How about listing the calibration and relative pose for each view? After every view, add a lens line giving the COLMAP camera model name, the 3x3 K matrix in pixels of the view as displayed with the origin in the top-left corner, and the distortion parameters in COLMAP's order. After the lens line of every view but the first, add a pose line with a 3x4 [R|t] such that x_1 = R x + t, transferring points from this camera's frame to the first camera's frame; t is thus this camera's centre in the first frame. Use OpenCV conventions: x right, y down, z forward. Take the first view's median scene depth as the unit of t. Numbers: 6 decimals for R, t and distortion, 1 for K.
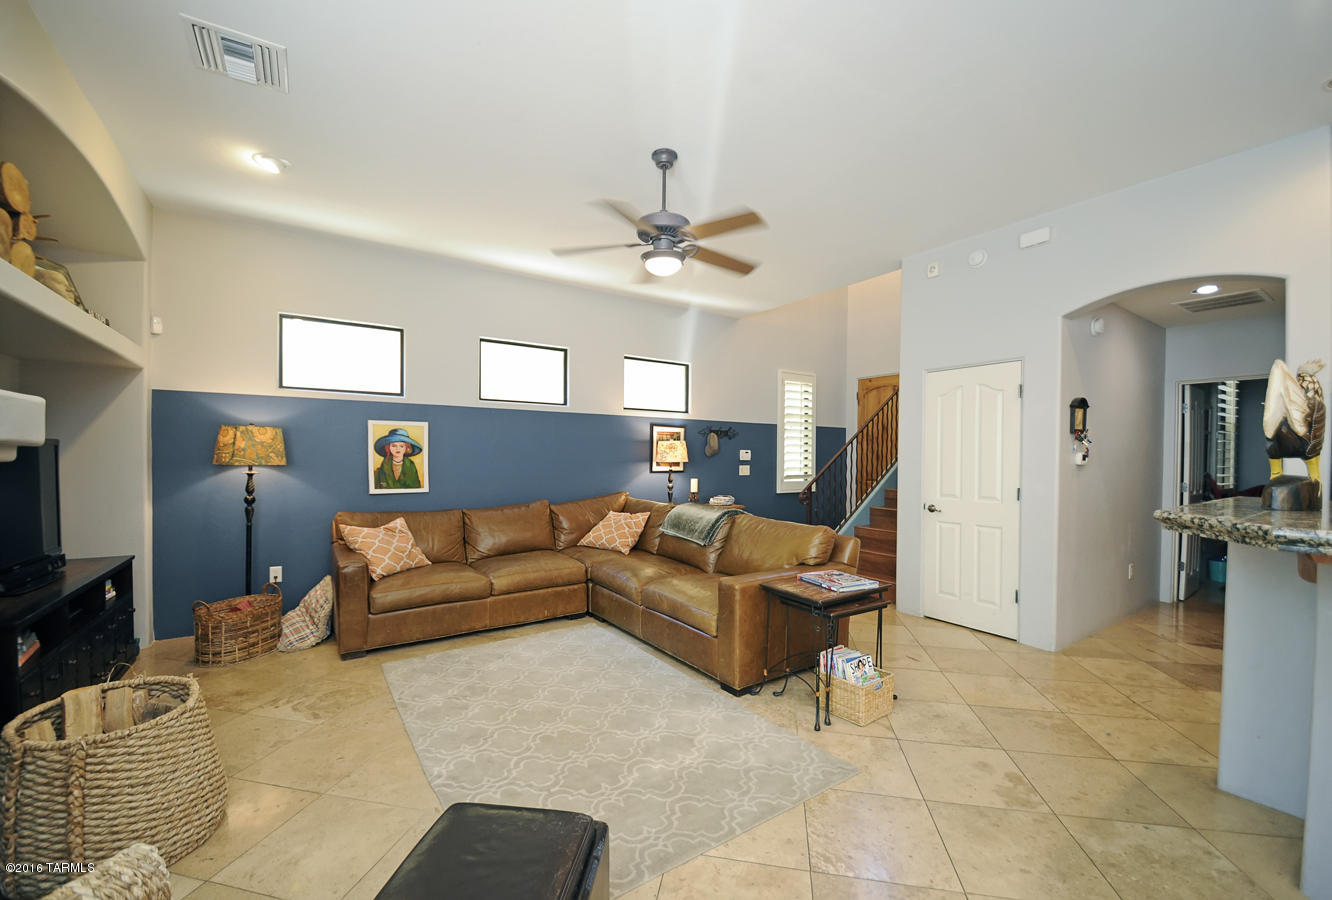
lens RADIAL K [[537.5, 0, 663.8], [0, 537.5, 458.6], [0, 0, 1]] dist [0.013209, -0.000424]
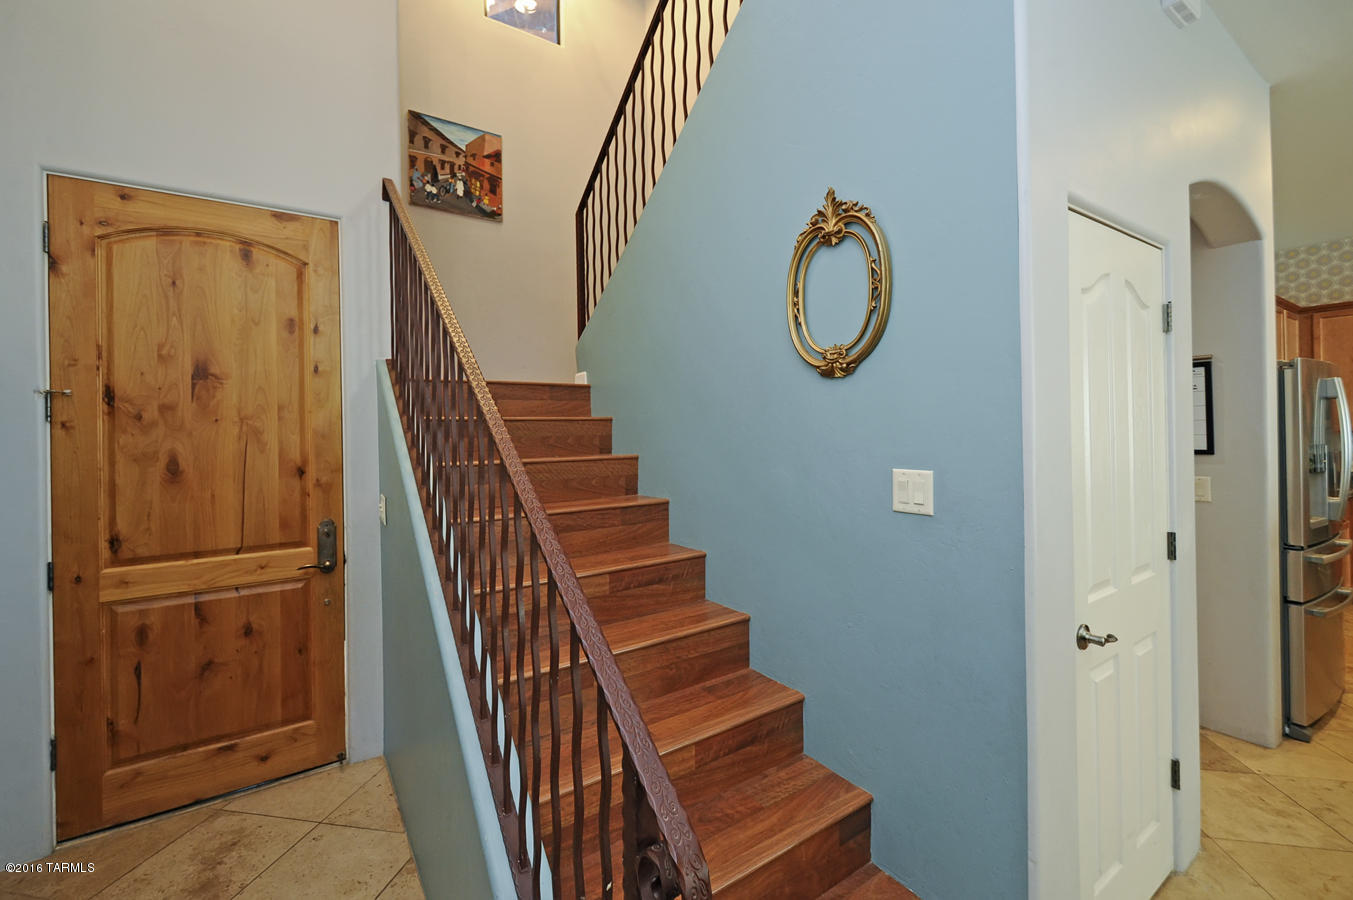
lens RADIAL K [[555.0, 0, 674.9], [0, 555.0, 411.4], [0, 0, 1]] dist [-0.008530, -0.002489]
pose [[-0.028222, 0.011056, 0.999541, 0.168042], [0.023112, 0.999679, -0.010405, -0.045450], [-0.999334, 0.022808, -0.028468, 1.217207]]
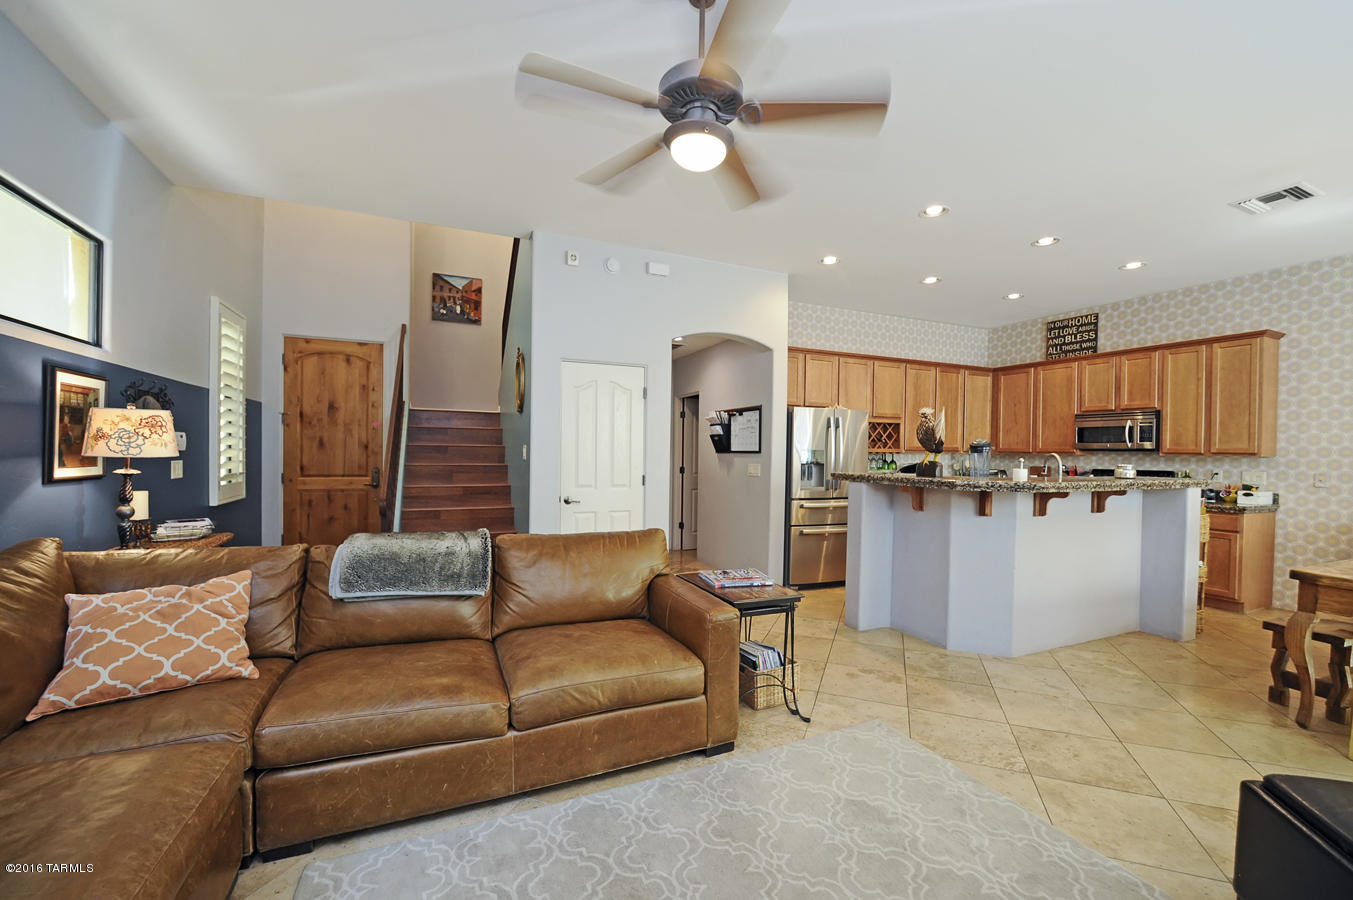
lens RADIAL K [[555.0, 0, 671.6], [0, 555.0, 447.6], [0, 0, 1]] dist [-0.008530, -0.002489]
pose [[0.180747, 0.000256, 0.983530, -0.450497], [-0.006871, 0.999976, 0.001002, -0.006157], [-0.983506, -0.006939, 0.180744, 0.614868]]
